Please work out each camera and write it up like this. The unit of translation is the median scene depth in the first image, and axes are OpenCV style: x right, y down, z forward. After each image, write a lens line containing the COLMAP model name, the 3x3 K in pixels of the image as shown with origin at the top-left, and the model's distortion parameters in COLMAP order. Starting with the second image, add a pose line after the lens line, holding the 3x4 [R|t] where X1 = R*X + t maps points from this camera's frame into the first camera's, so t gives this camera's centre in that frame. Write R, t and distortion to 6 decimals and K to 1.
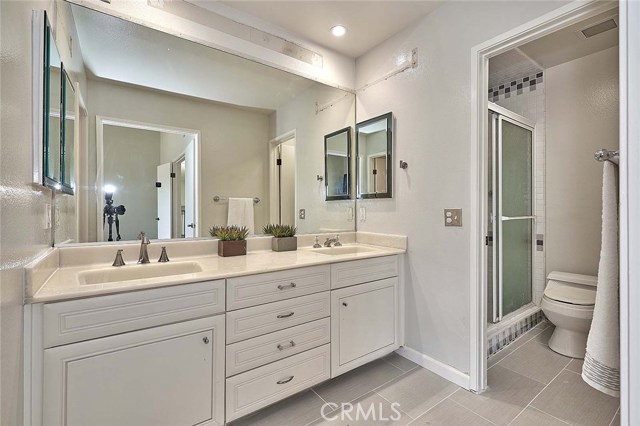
lens RADIAL K [[289.9, 0, 325.8], [0, 289.9, 210.6], [0, 0, 1]] dist [-0.002205, 0.001288]
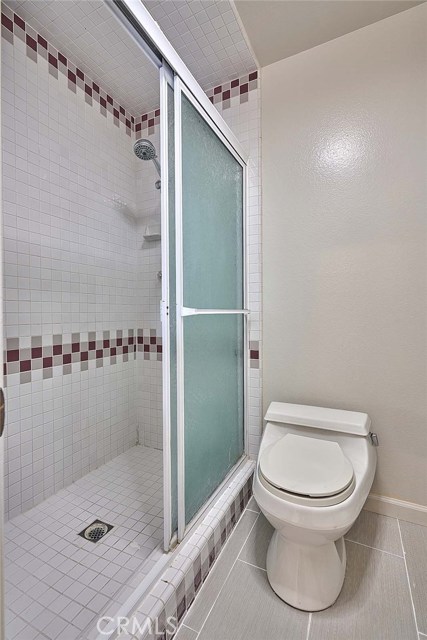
lens RADIAL K [[289.9, 0, 211.9], [0, 289.9, 316.6], [0, 0, 1]] dist [-0.002205, 0.001288]
pose [[0.890372, -0.010620, 0.455110, 0.389658], [0.005832, 0.999912, 0.011924, 0.025376], [-0.455197, -0.007962, 0.890355, 0.508164]]
